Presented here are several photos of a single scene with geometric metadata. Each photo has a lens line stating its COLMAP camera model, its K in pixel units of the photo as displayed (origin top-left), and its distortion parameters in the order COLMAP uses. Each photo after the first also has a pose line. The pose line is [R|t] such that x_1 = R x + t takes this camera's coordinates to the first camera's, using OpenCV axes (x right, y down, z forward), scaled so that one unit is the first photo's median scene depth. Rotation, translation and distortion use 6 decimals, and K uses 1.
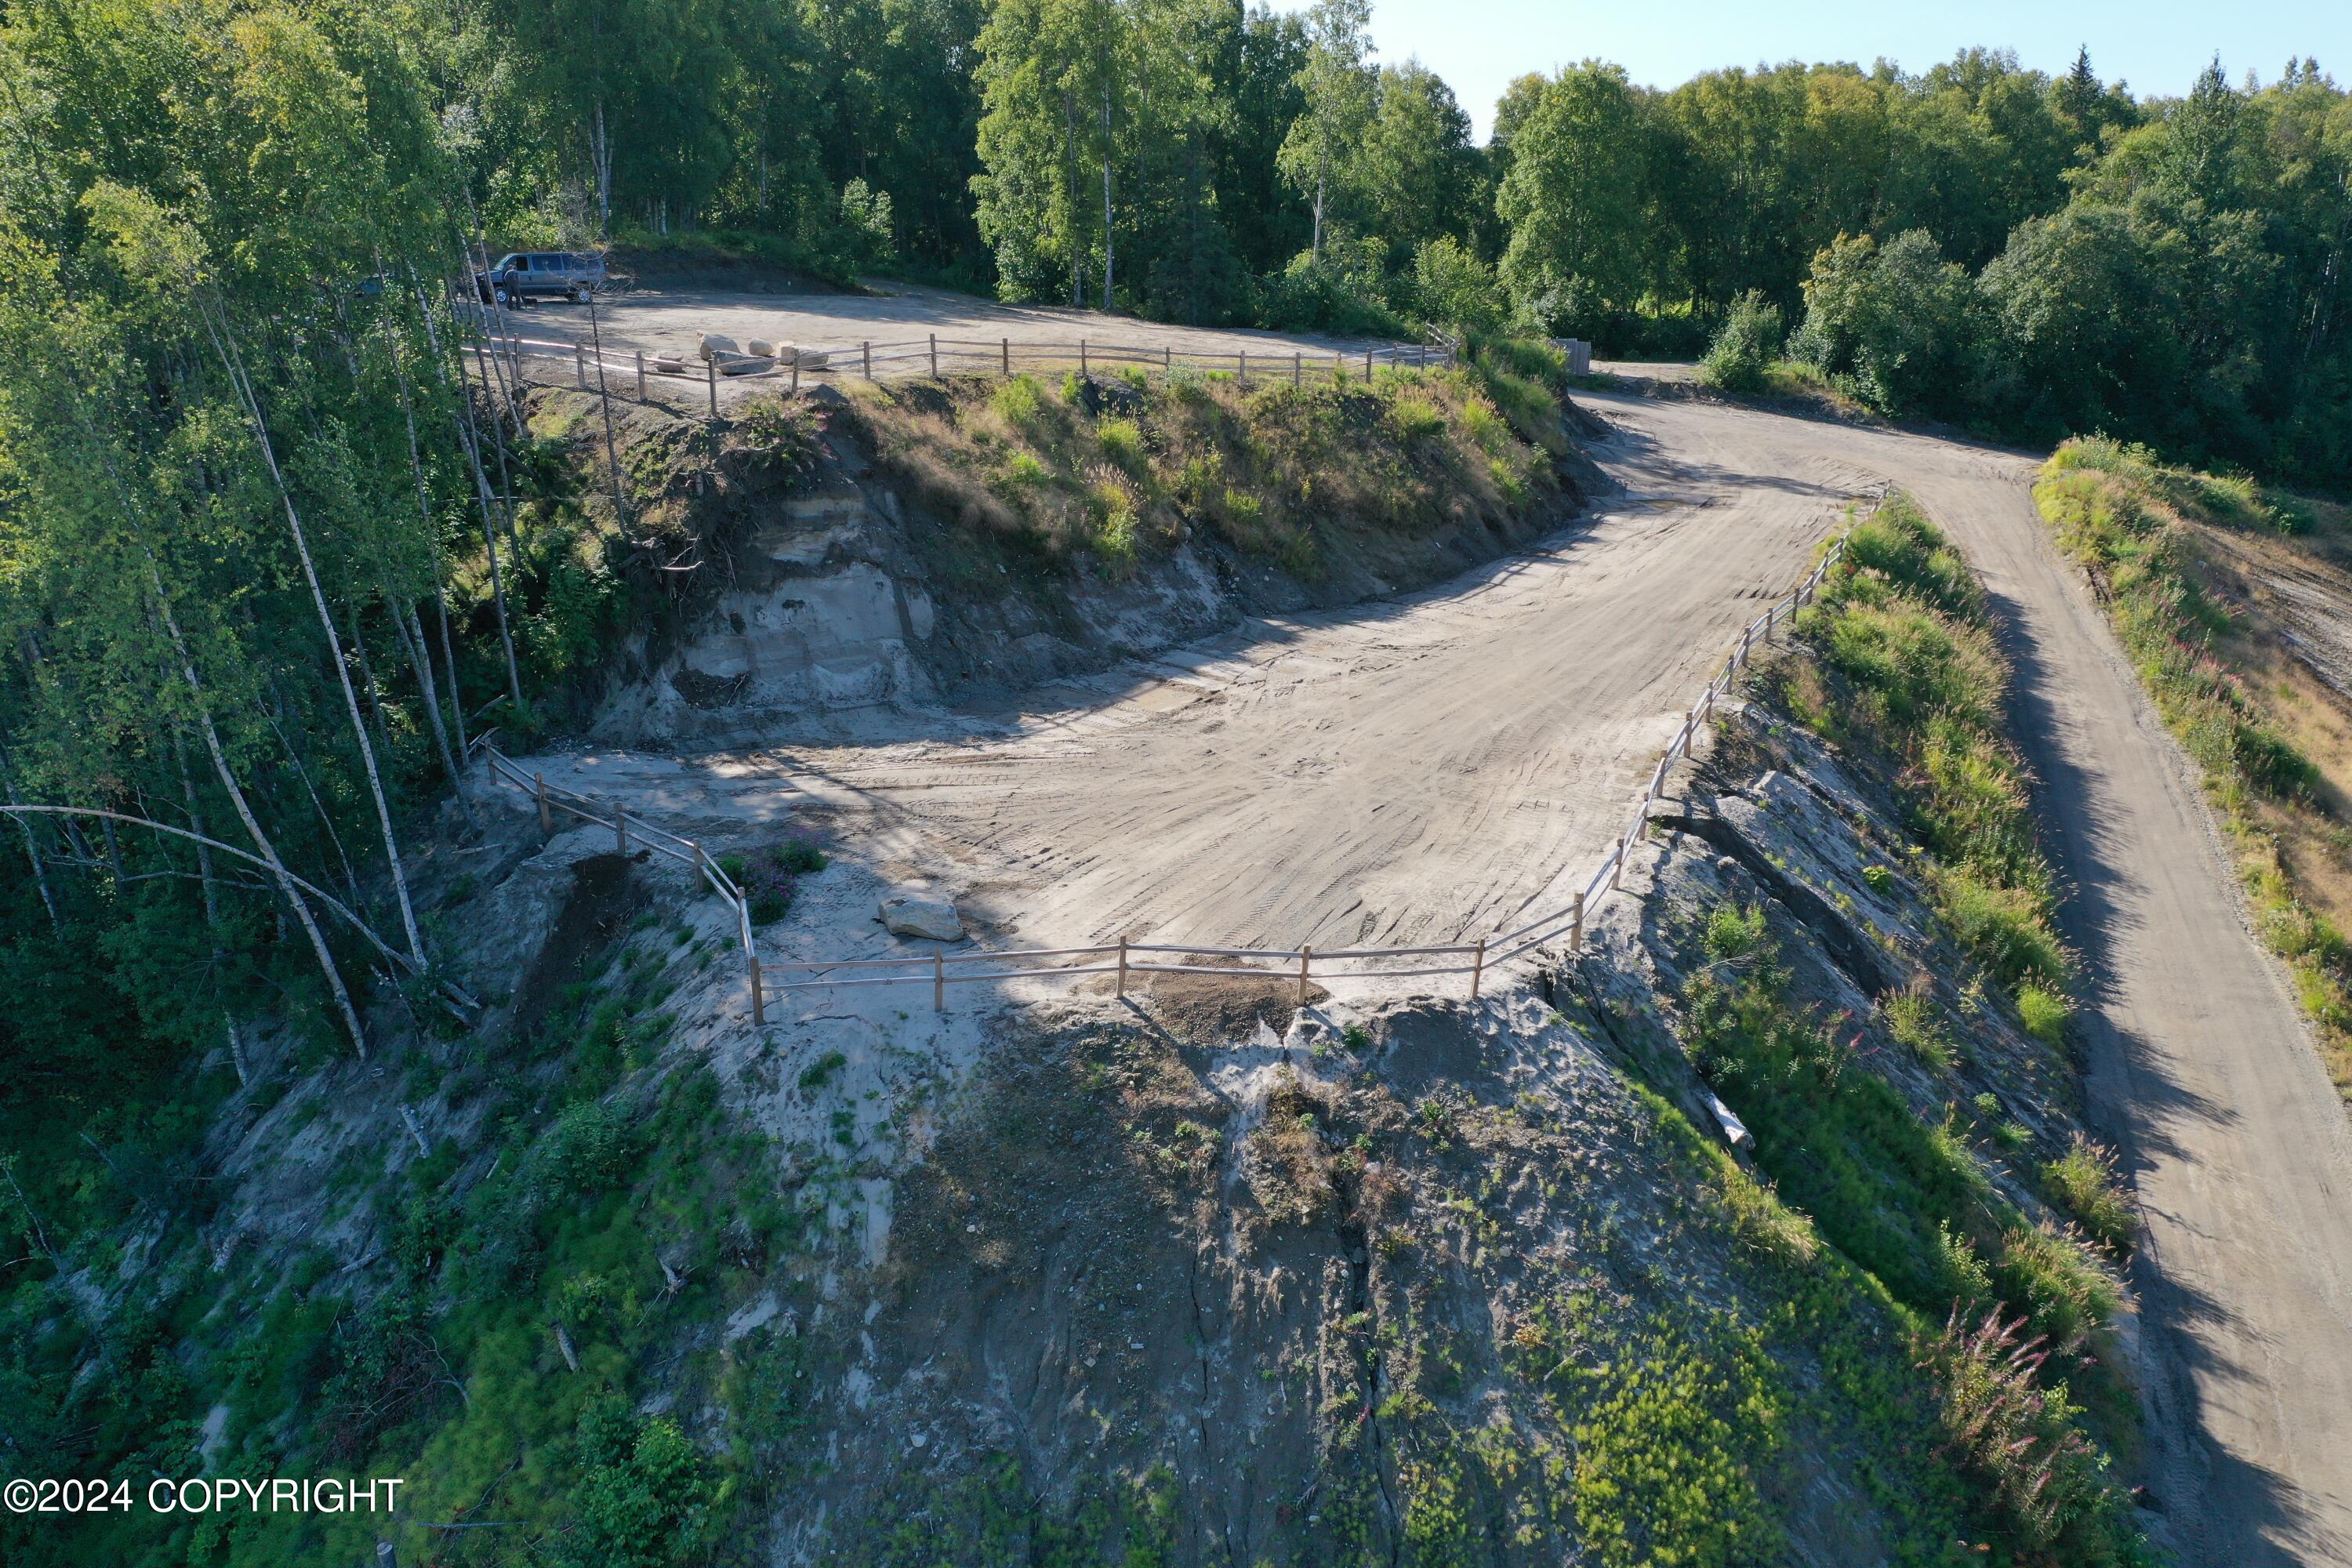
lens RADIAL K [[1828.0, 0, 1179.8], [0, 1828.0, 773.4], [0, 0, 1]] dist [-0.011939, -0.003962]
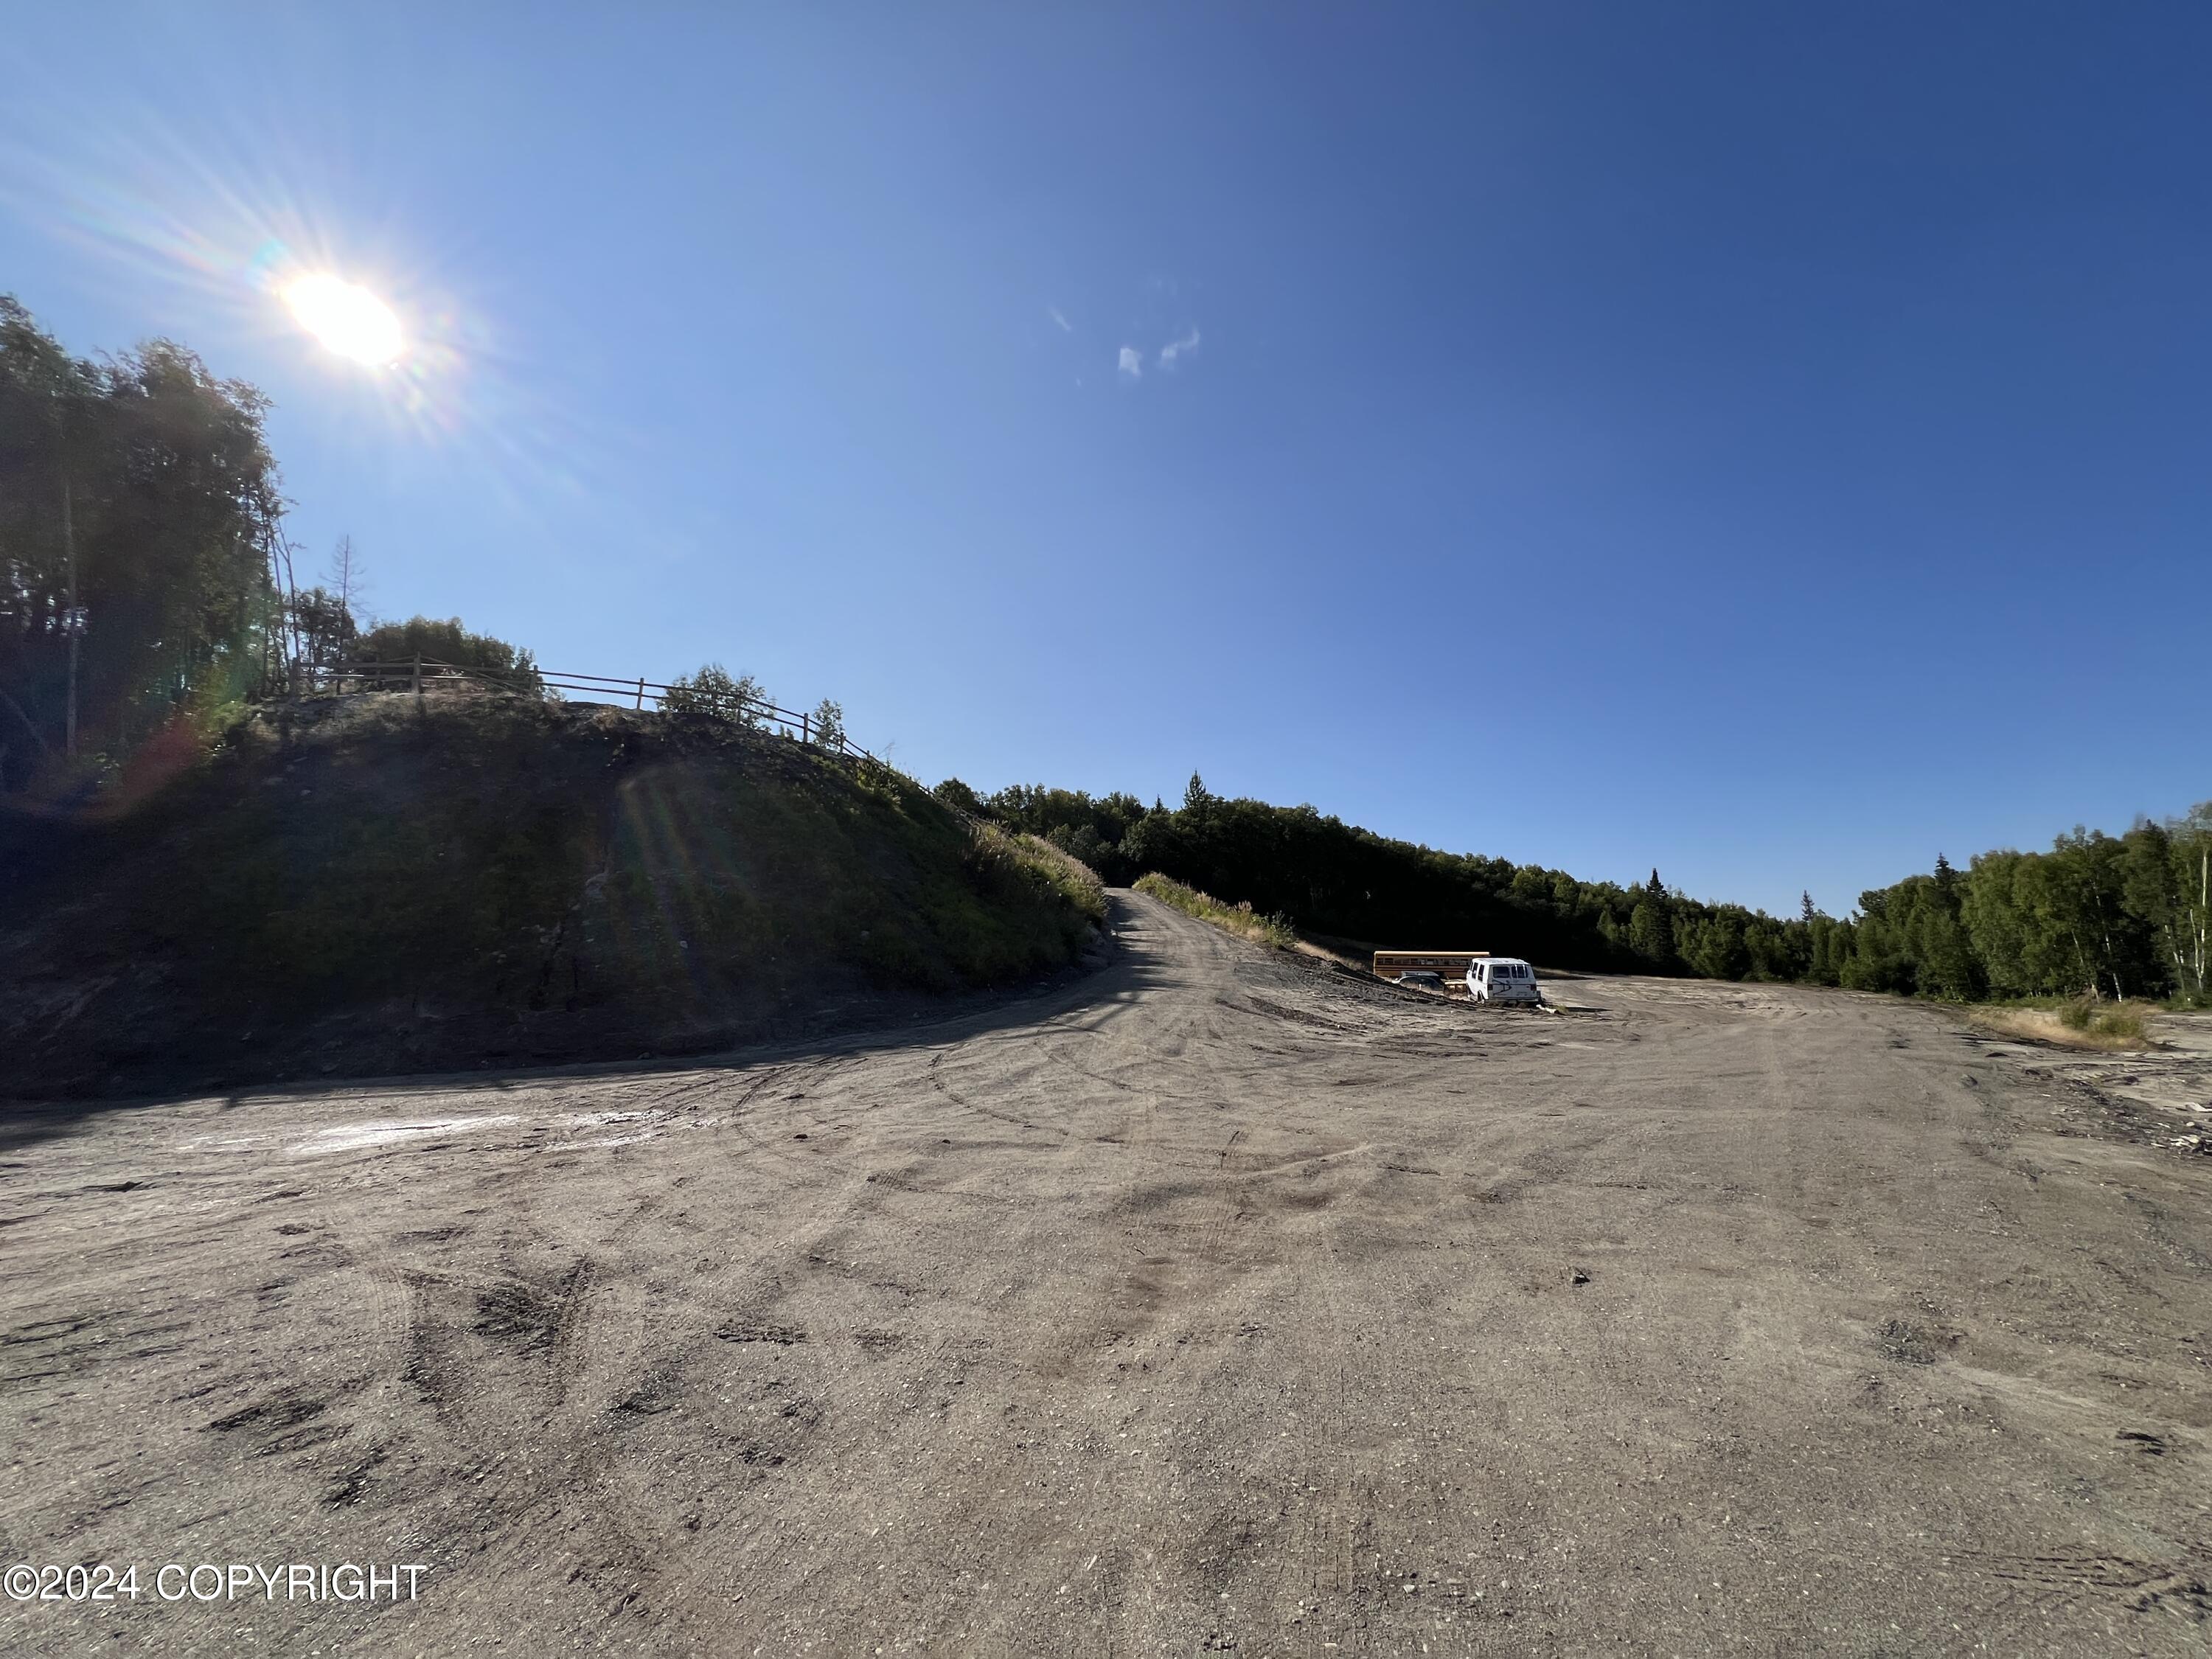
lens RADIAL K [[874.8, 0, 1105.0], [0, 874.8, 836.8], [0, 0, 1]] dist [-0.001571, -0.000212]
pose [[0.951287, 0.018872, 0.307729, 0.259991], [0.123443, 0.891312, -0.436262, 0.726531], [-0.282516, 0.452997, 0.845564, 0.136390]]
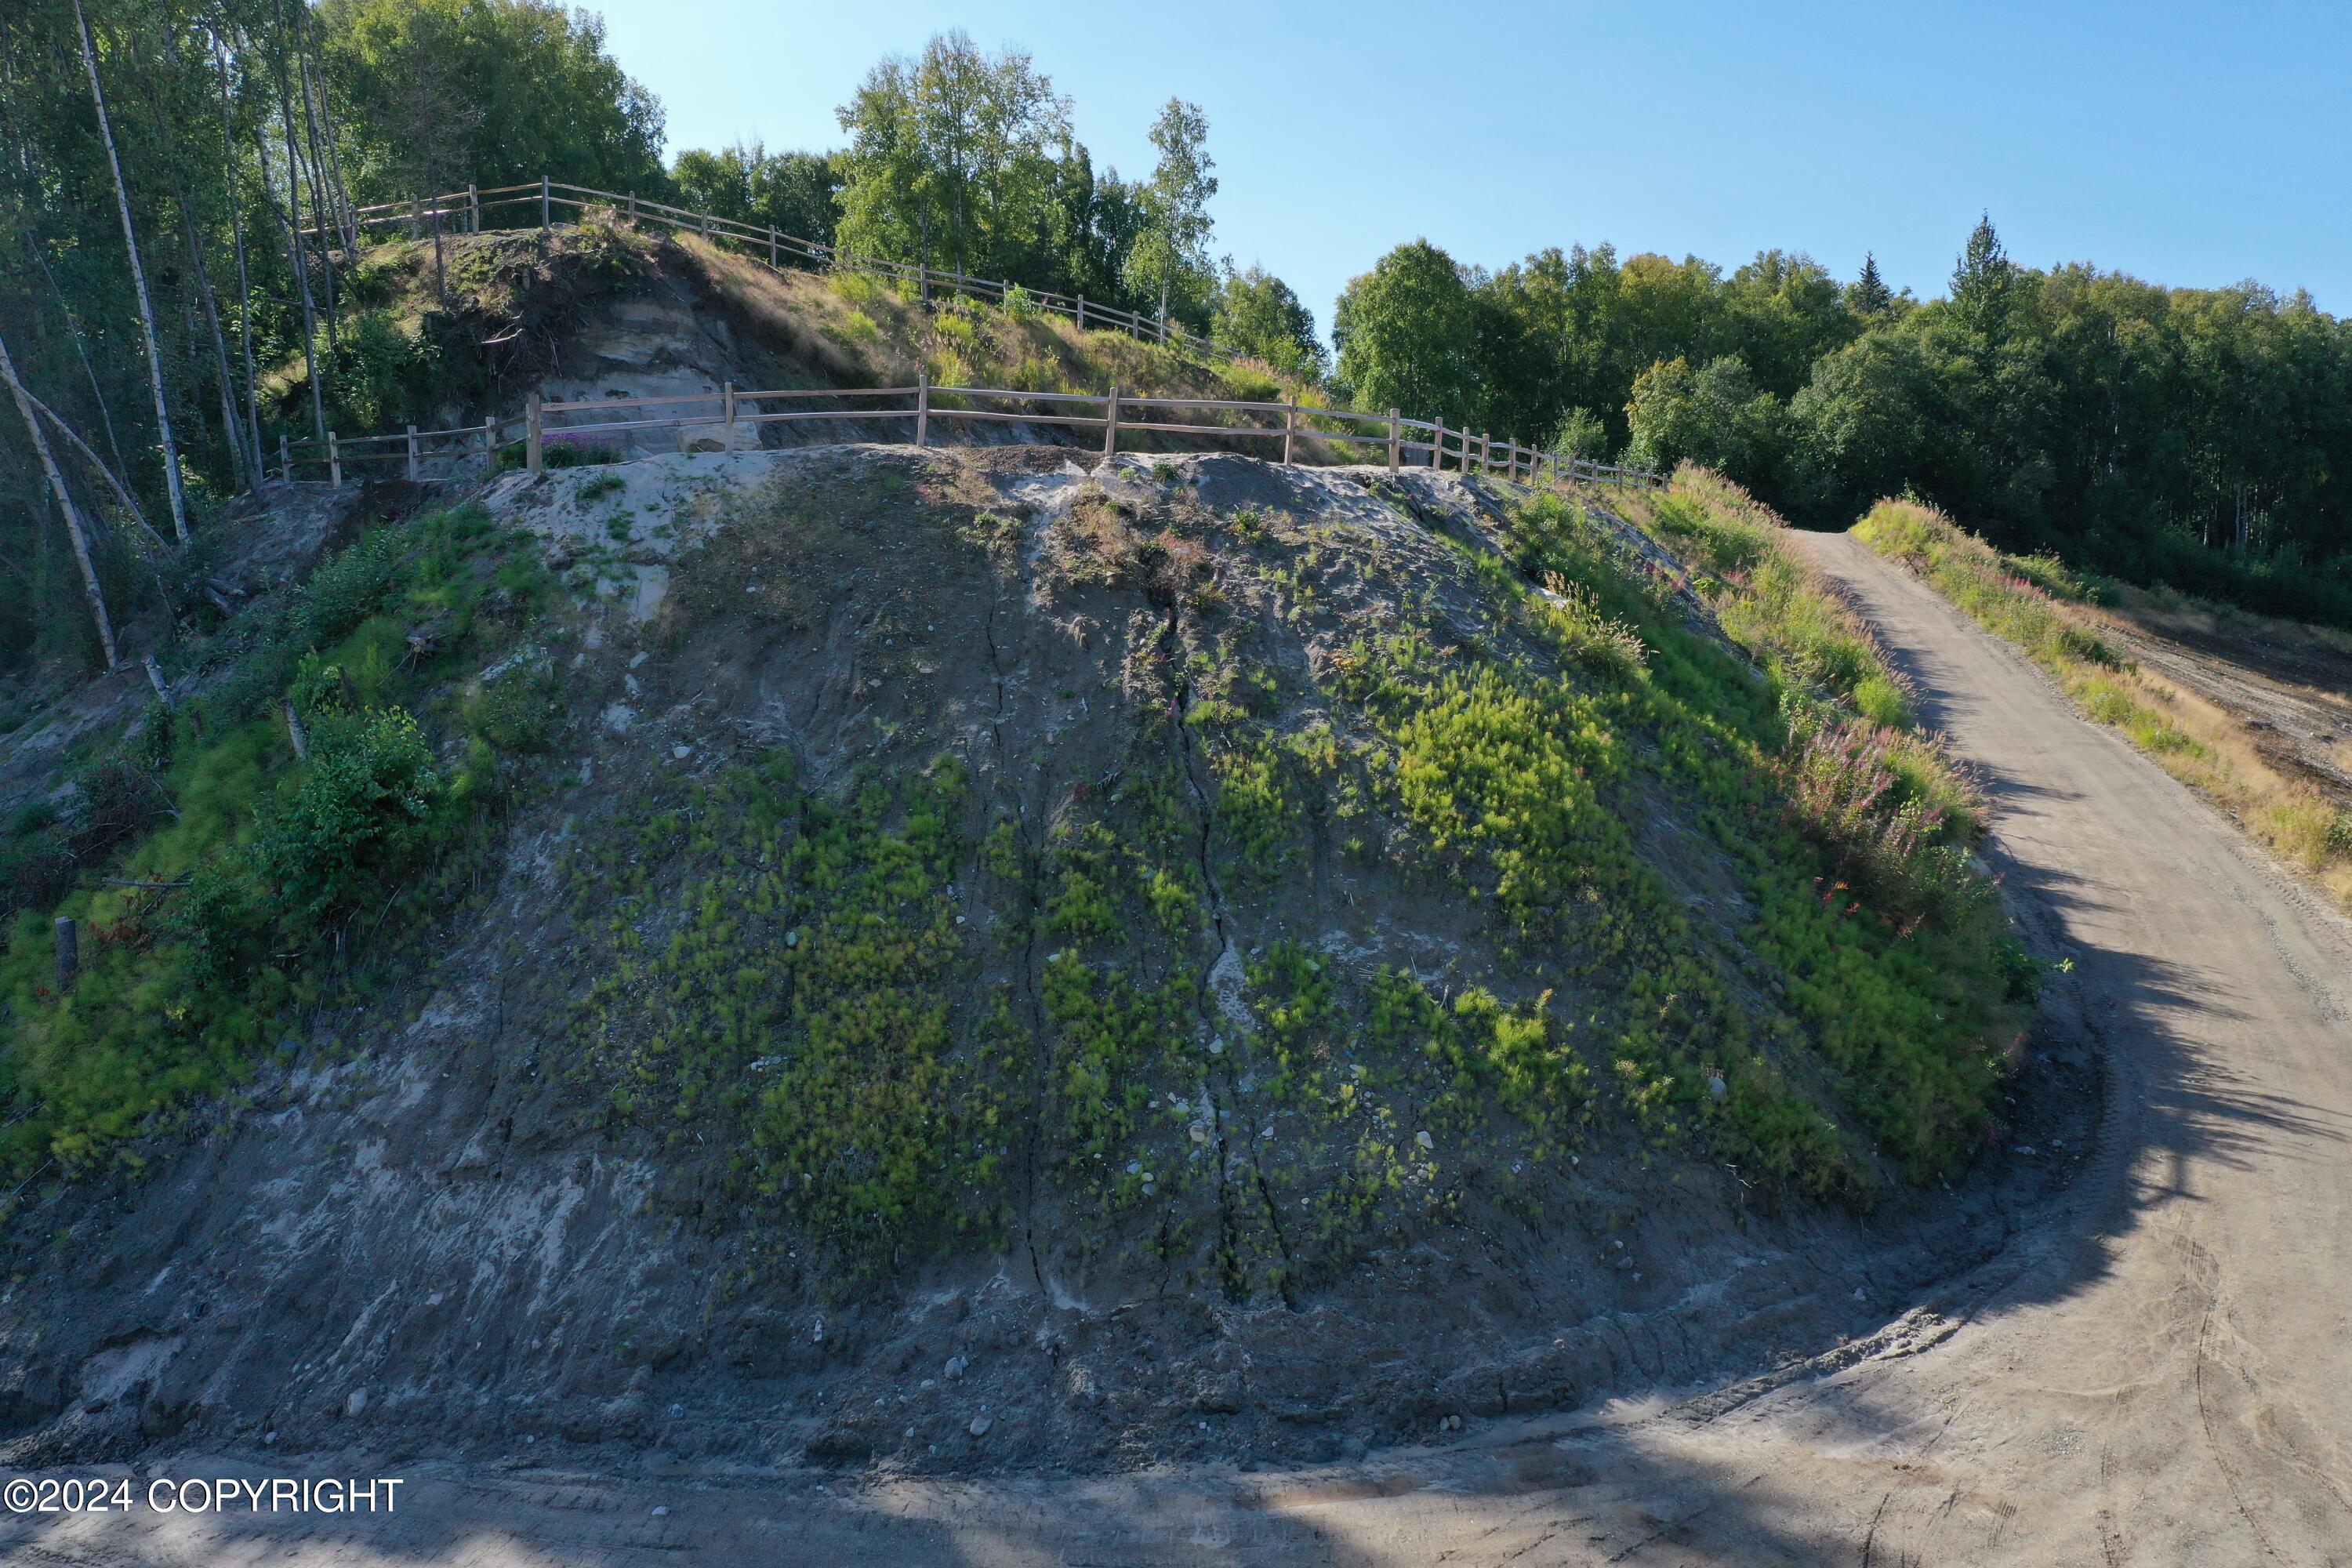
lens RADIAL K [[1828.0, 0, 1176.6], [0, 1828.0, 784.4], [0, 0, 1]] dist [-0.011939, -0.003962]
pose [[0.997783, -0.010357, 0.065738, 0.037150], [0.022892, 0.980949, -0.192913, 0.492483], [-0.062488, 0.193990, 0.979011, 0.086530]]
